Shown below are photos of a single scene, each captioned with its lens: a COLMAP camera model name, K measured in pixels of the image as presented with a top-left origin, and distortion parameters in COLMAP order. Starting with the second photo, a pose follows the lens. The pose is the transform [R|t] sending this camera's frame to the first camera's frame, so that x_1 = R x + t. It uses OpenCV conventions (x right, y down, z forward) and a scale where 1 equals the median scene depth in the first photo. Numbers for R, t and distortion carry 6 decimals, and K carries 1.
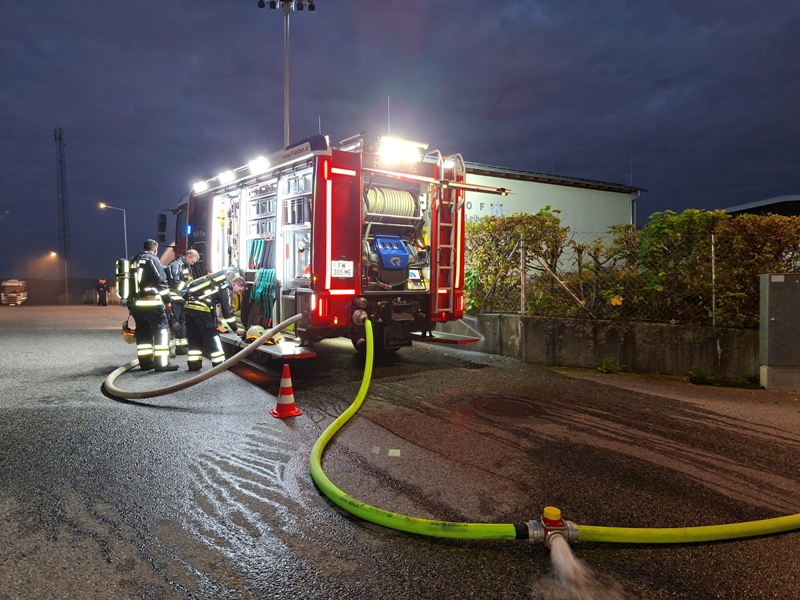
lens RADIAL K [[548.1, 0, 400.0], [0, 548.1, 300.0], [0, 0, 1]] dist [0.143918, -0.183296]
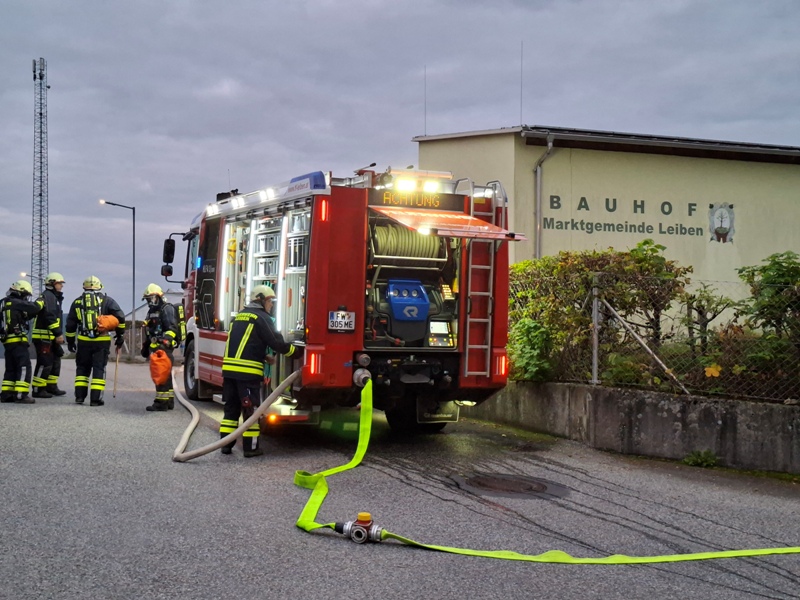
lens RADIAL K [[1126.0, 0, 396.8], [0, 1126.0, 282.7], [0, 0, 1]] dist [0.200514, -0.366923]
pose [[0.973521, 0.015737, -0.228055, 0.343088], [-0.032926, 0.996878, -0.071763, 0.008285], [0.226214, 0.077371, 0.971000, -0.635277]]
